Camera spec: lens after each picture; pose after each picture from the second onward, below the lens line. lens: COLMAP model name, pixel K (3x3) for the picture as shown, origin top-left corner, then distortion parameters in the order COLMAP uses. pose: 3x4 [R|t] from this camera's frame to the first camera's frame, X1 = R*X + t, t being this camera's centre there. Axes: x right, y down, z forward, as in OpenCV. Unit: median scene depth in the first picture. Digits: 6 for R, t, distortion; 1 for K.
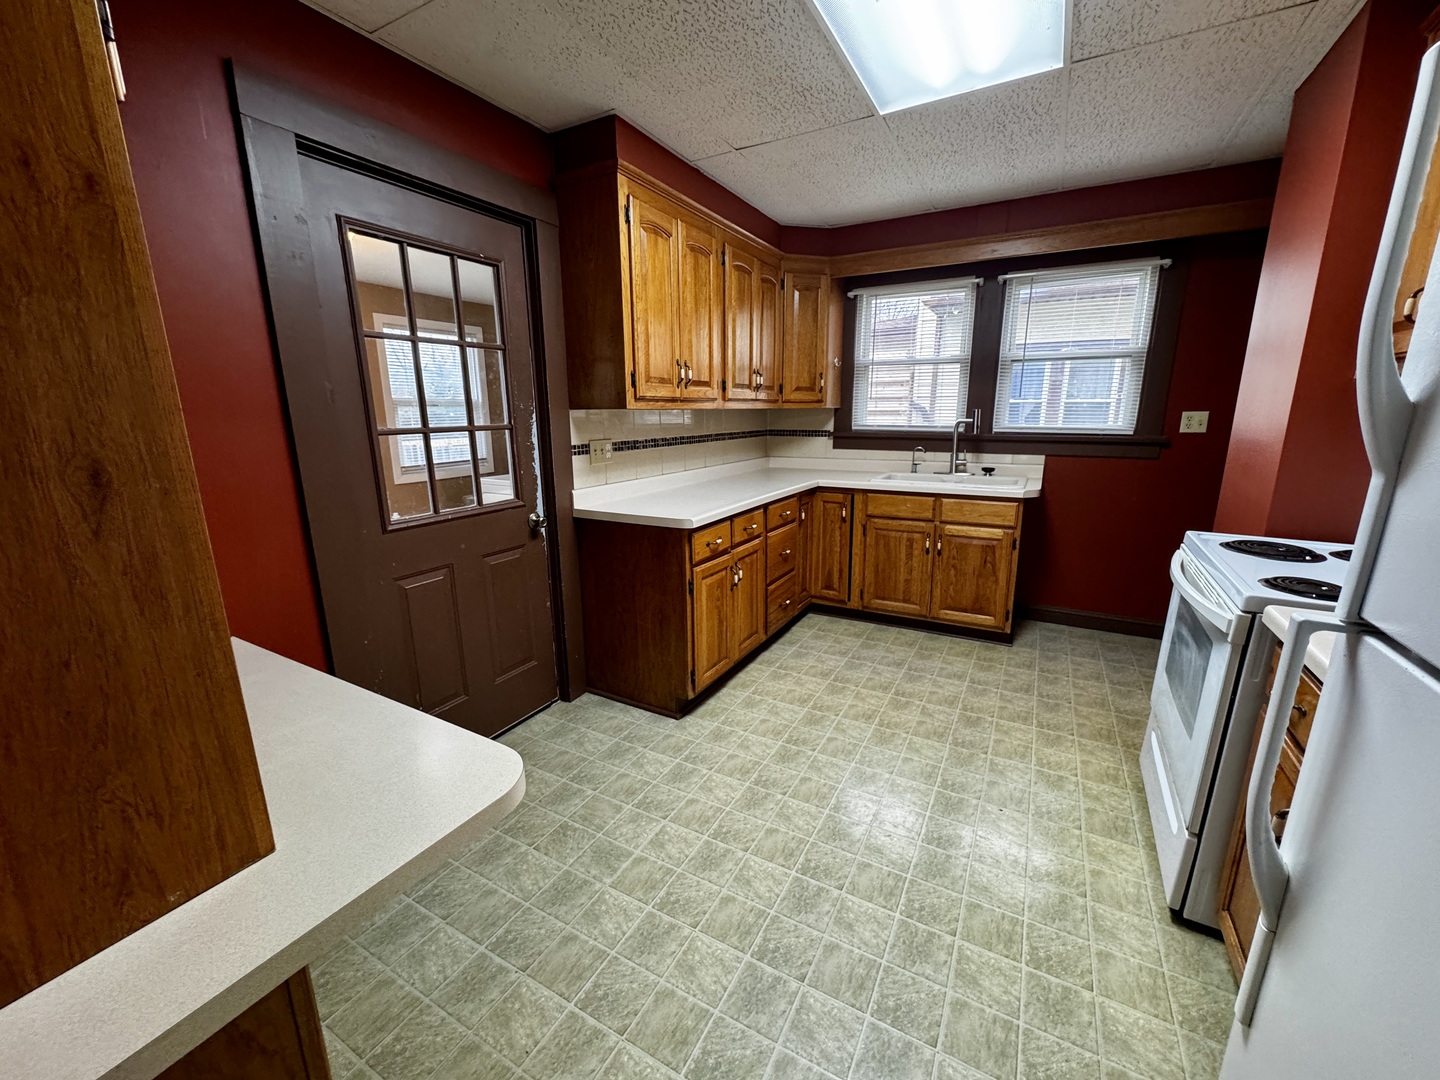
lens RADIAL K [[578.0, 0, 723.8], [0, 578.0, 527.7], [0, 0, 1]] dist [0.020351, 0.000099]
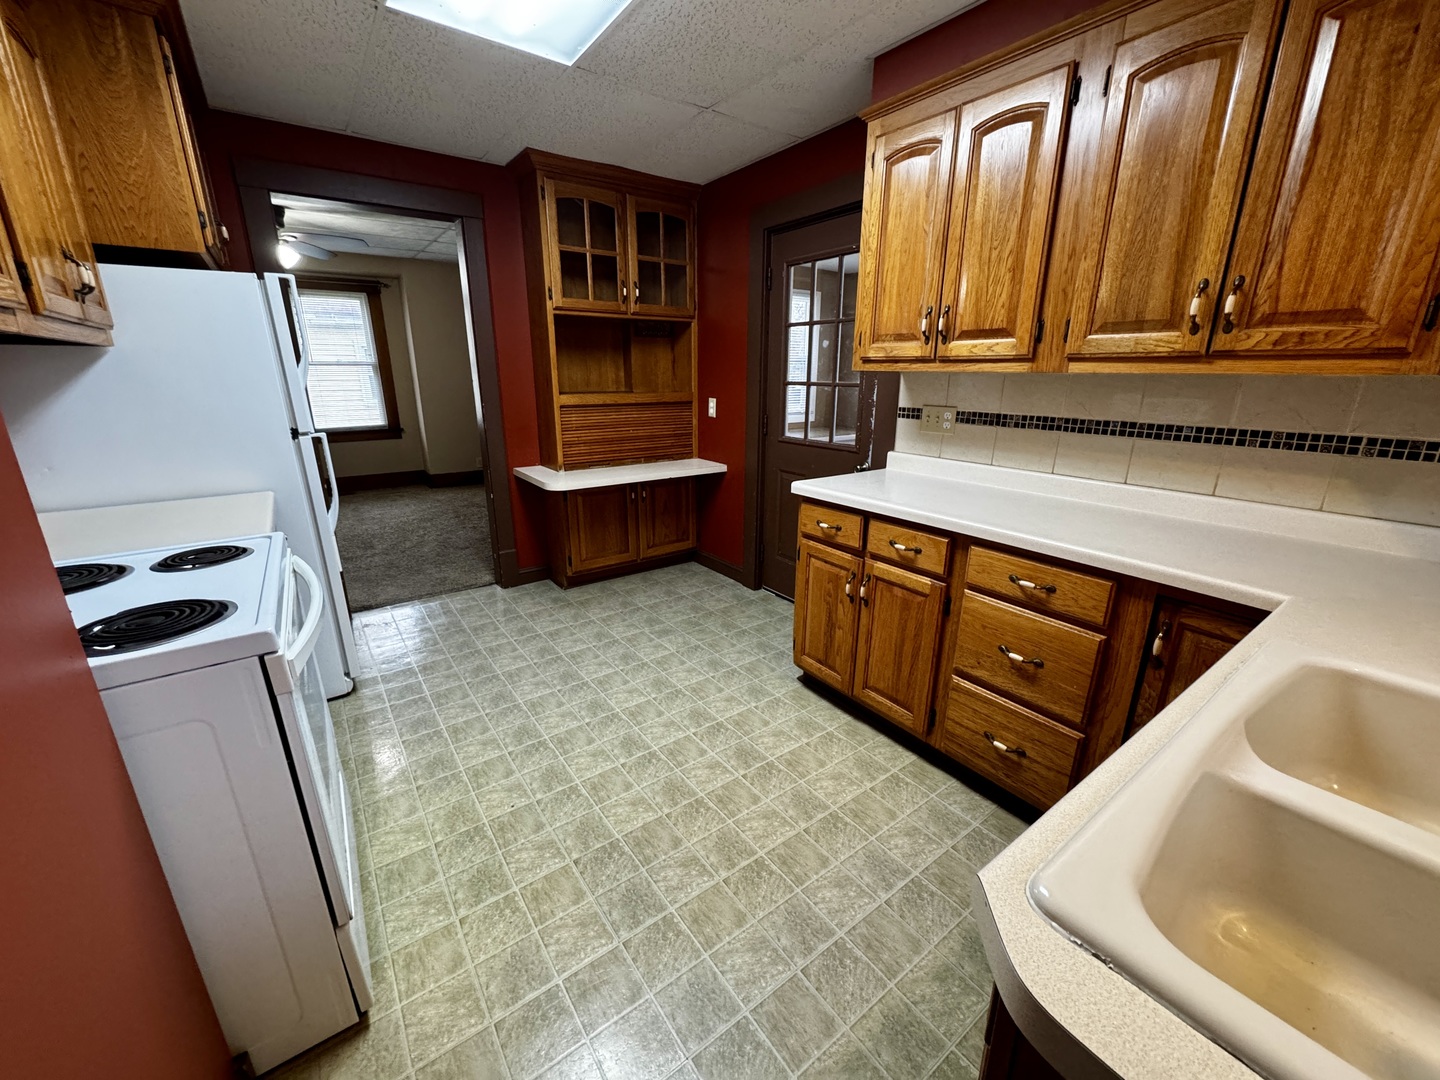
lens RADIAL K [[578.0, 0, 723.8], [0, 578.0, 527.7], [0, 0, 1]] dist [0.020351, 0.000099]
pose [[-0.412417, 0.245647, -0.877251, 0.683277], [-0.187153, 0.919573, 0.345483, -0.206004], [0.891564, 0.306663, -0.333275, 0.965609]]
